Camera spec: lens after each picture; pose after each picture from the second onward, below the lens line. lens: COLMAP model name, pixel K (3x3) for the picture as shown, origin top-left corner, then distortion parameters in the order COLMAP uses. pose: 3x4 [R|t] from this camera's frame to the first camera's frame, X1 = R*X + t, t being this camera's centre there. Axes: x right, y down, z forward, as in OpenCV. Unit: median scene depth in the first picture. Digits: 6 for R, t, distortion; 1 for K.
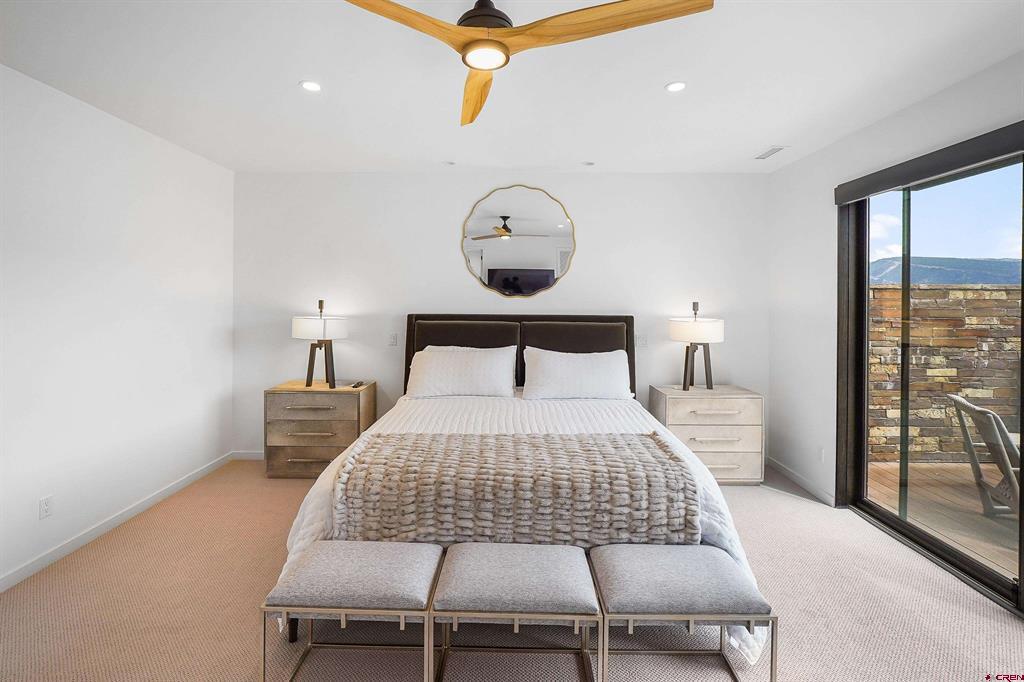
lens RADIAL K [[450.1, 0, 507.8], [0, 450.1, 296.6], [0, 0, 1]] dist [-0.011581, 0.002578]
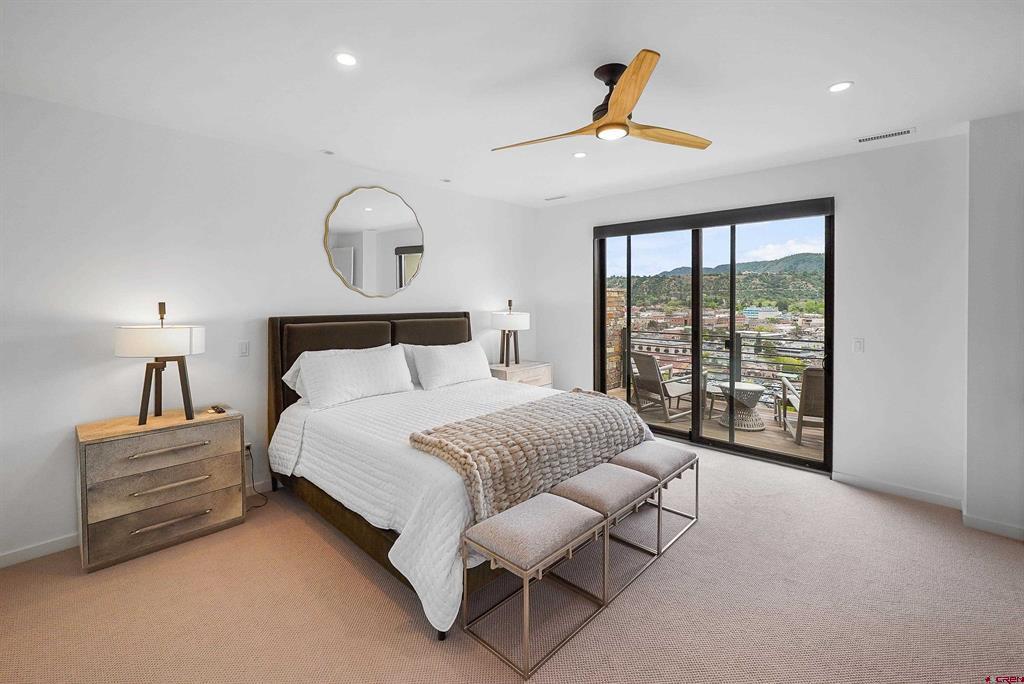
lens RADIAL K [[452.4, 0, 486.9], [0, 452.4, 303.9], [0, 0, 1]] dist [-0.016538, 0.004546]
pose [[0.691532, -0.016124, 0.722166, -0.602243], [0.004653, 0.999830, 0.017868, -0.000326], [-0.722331, -0.008997, 0.691489, 0.125942]]
